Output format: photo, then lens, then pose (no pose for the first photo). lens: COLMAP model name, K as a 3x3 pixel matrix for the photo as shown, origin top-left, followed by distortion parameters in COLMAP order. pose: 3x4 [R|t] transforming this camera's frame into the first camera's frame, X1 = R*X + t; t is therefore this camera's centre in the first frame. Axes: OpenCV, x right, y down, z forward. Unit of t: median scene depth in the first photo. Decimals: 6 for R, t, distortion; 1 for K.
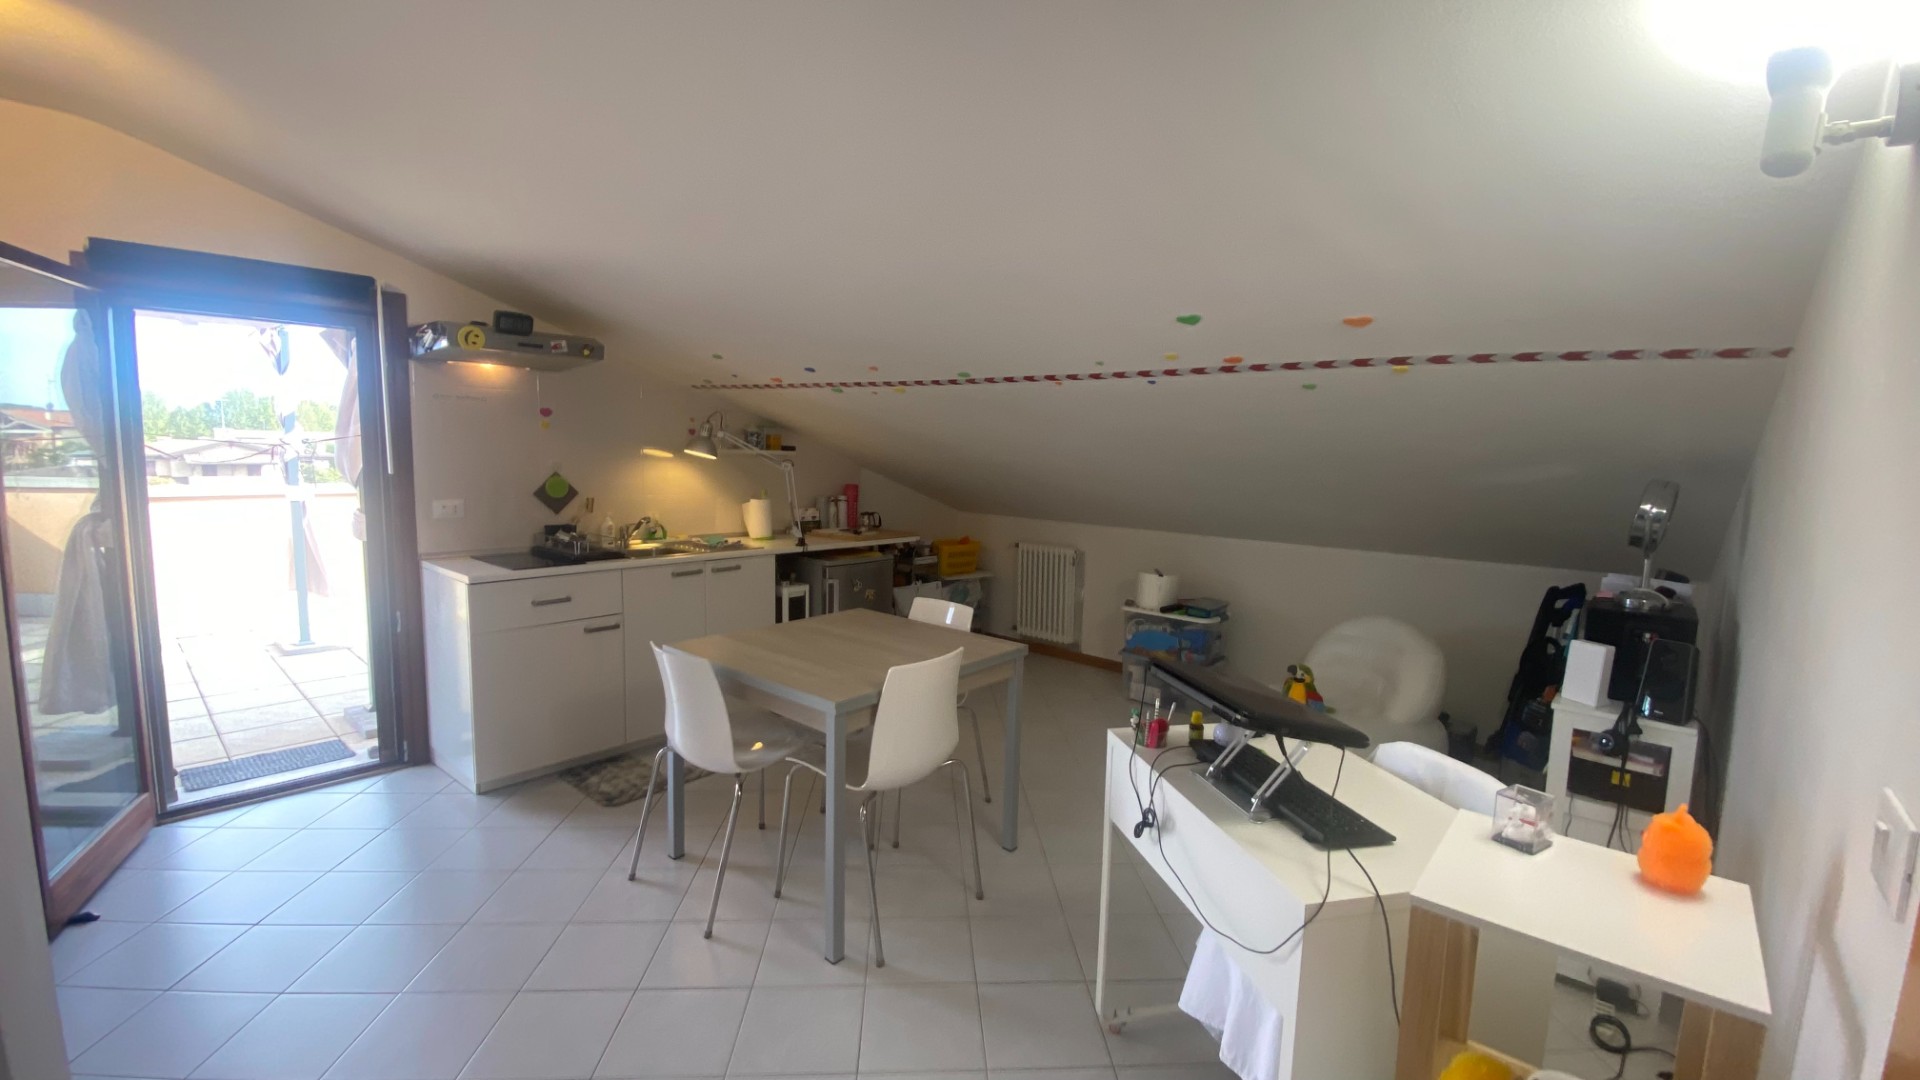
lens RADIAL K [[781.5, 0, 960.0], [0, 781.5, 540.0], [0, 0, 1]] dist [0.032219, -0.023817]
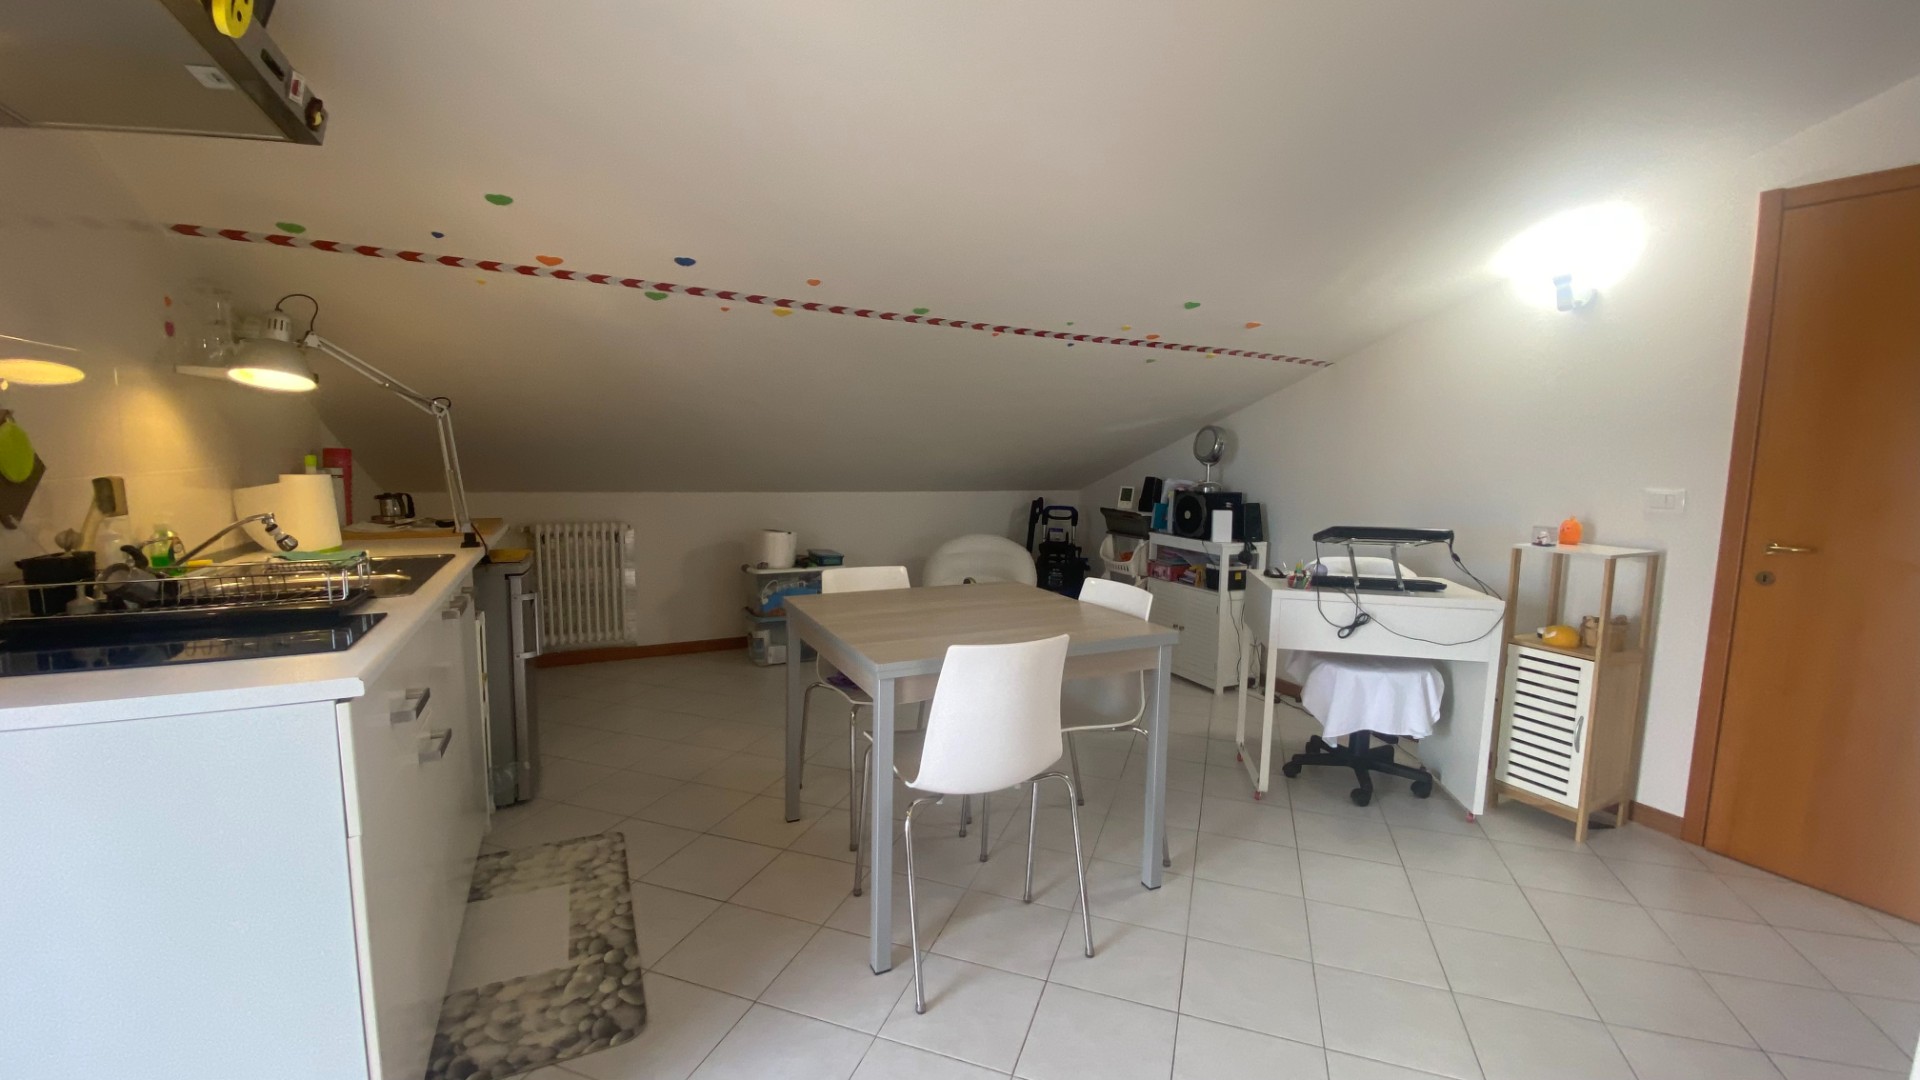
lens RADIAL K [[781.5, 0, 960.0], [0, 781.5, 540.0], [0, 0, 1]] dist [0.032219, -0.023817]
pose [[0.389875, -0.121442, 0.912825, -0.739854], [0.097373, 0.991145, 0.090273, -0.018459], [-0.915705, 0.053689, 0.398248, 0.520823]]
